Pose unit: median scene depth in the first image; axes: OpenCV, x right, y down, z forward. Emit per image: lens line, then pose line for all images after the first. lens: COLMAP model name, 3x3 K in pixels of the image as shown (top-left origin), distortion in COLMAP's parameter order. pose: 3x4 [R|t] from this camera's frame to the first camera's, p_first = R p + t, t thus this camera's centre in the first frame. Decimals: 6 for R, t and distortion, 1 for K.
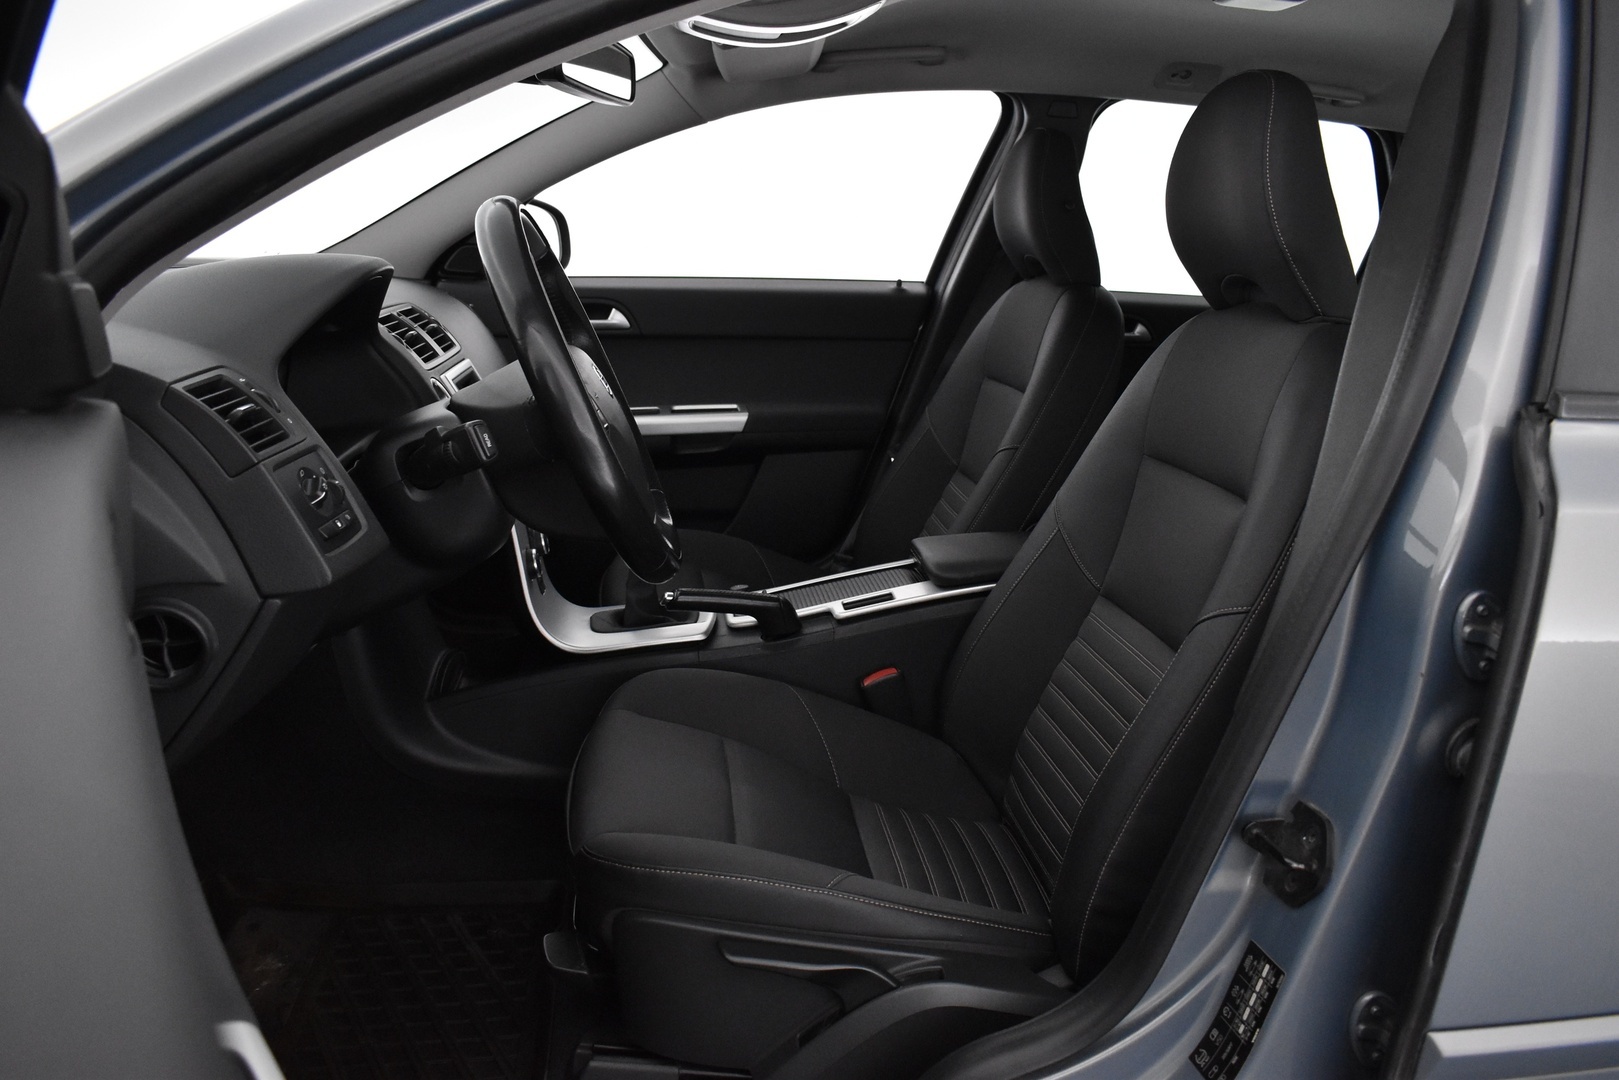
lens RADIAL K [[1243.8, 0, 806.1], [0, 1243.8, 543.5], [0, 0, 1]] dist [-0.105720, -0.005147]
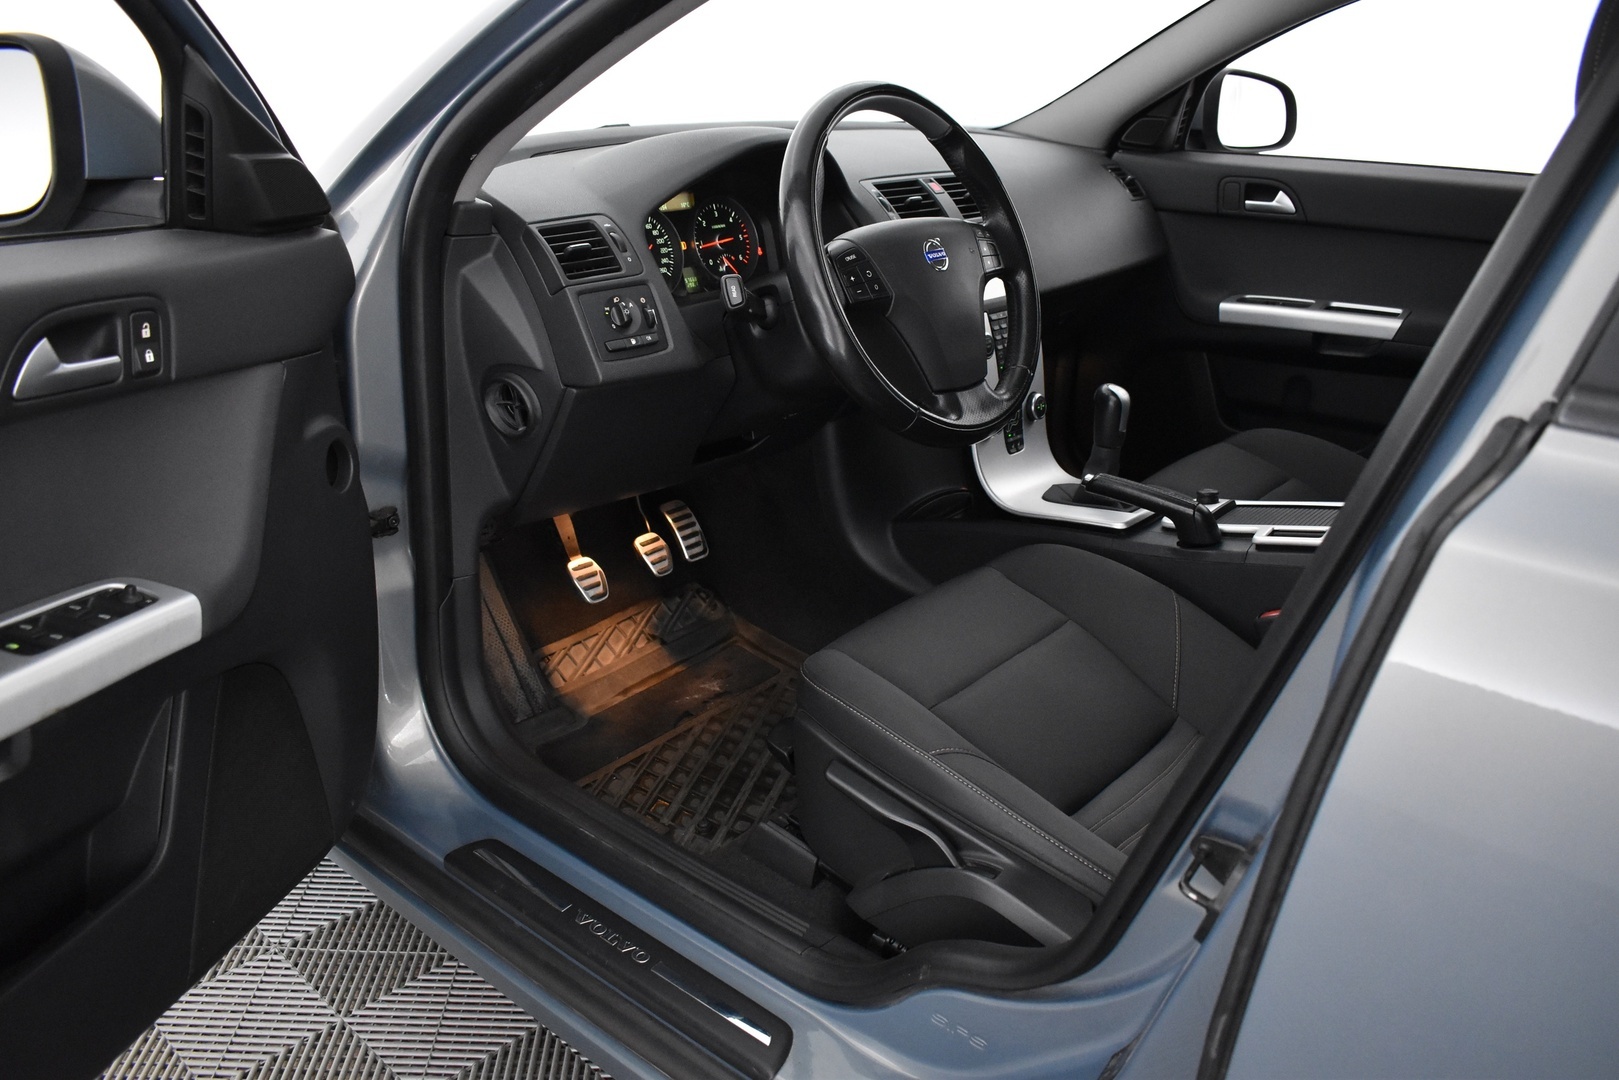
lens RADIAL K [[1243.8, 0, 805.0], [0, 1243.8, 539.5], [0, 0, 1]] dist [-0.105720, -0.005147]
pose [[0.682189, 0.244652, -0.689031, 0.431425], [-0.170098, 0.969607, 0.175867, -0.045989], [0.711116, -0.002772, 0.703070, 0.121161]]
